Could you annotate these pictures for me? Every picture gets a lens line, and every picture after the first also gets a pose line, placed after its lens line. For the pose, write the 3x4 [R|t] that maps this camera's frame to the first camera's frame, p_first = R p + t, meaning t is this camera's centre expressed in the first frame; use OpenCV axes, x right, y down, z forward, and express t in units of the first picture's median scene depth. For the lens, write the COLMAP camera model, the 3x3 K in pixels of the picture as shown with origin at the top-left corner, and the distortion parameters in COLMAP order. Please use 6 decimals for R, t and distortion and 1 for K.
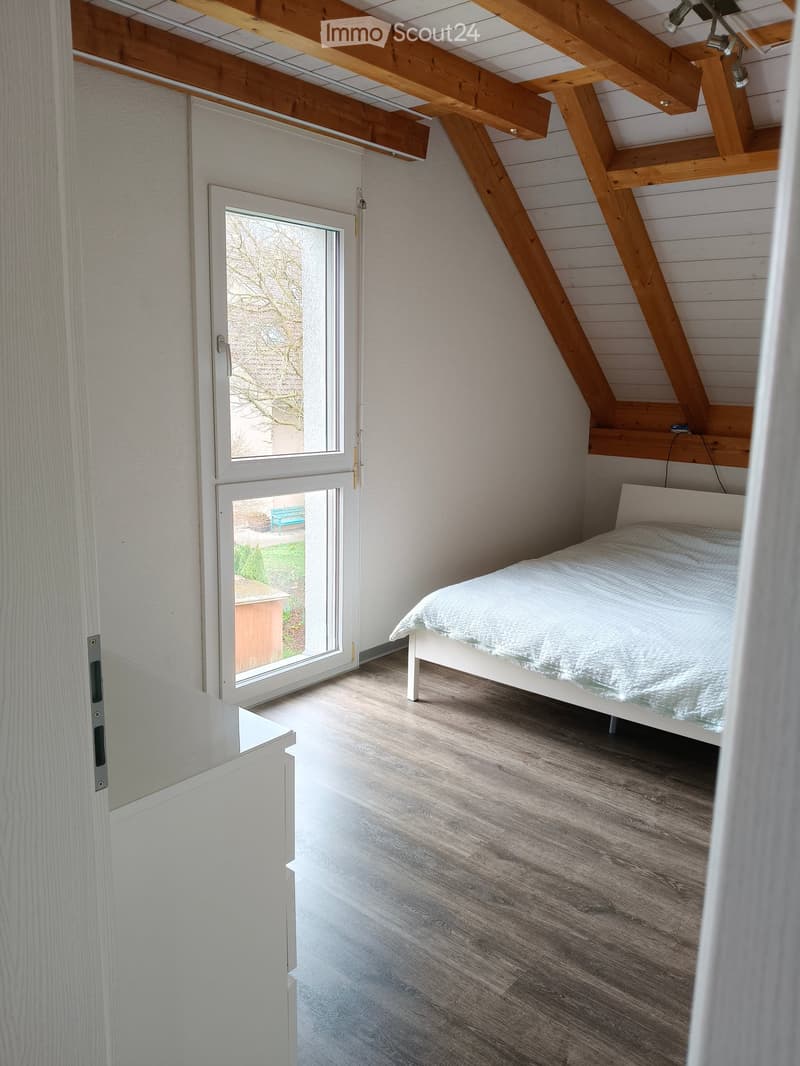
lens RADIAL K [[839.8, 0, 400.5], [0, 839.8, 527.8], [0, 0, 1]] dist [-0.004332, -0.001669]
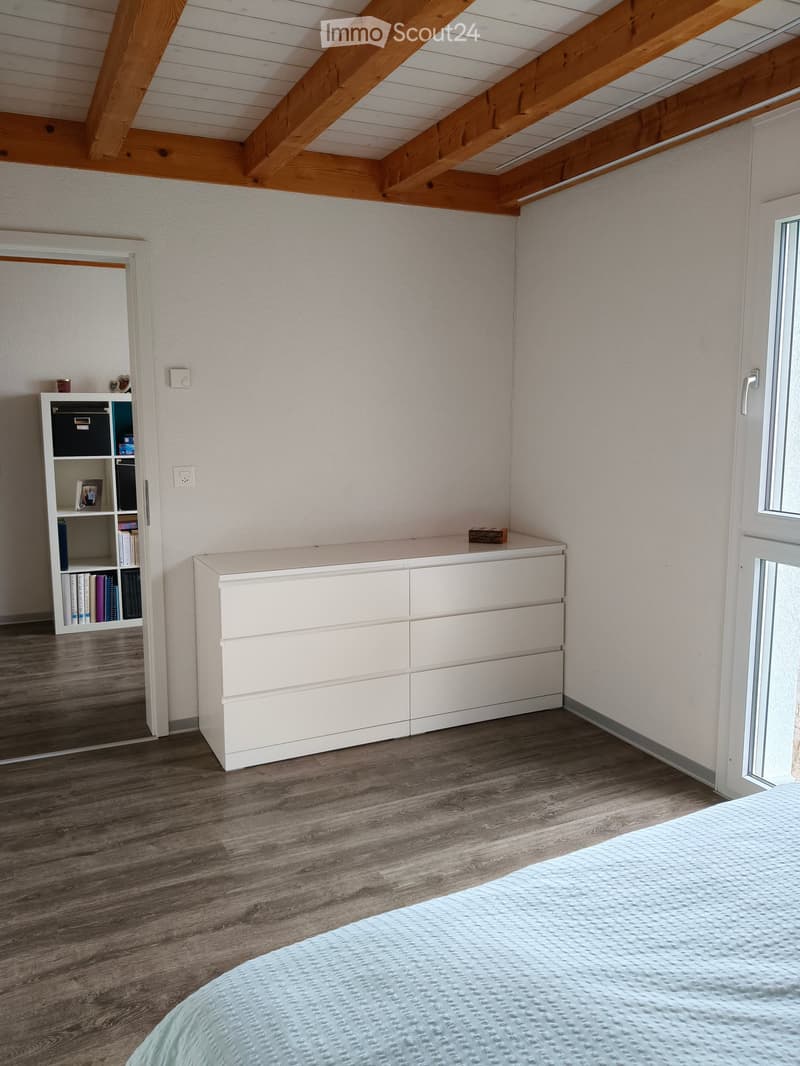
lens RADIAL K [[839.8, 0, 396.8], [0, 839.8, 535.7], [0, 0, 1]] dist [-0.004332, -0.001669]
pose [[-0.406641, 0.109779, -0.906968, 1.074050], [-0.188699, 0.961254, 0.200954, -0.236376], [0.893888, 0.252860, -0.370170, 1.460959]]
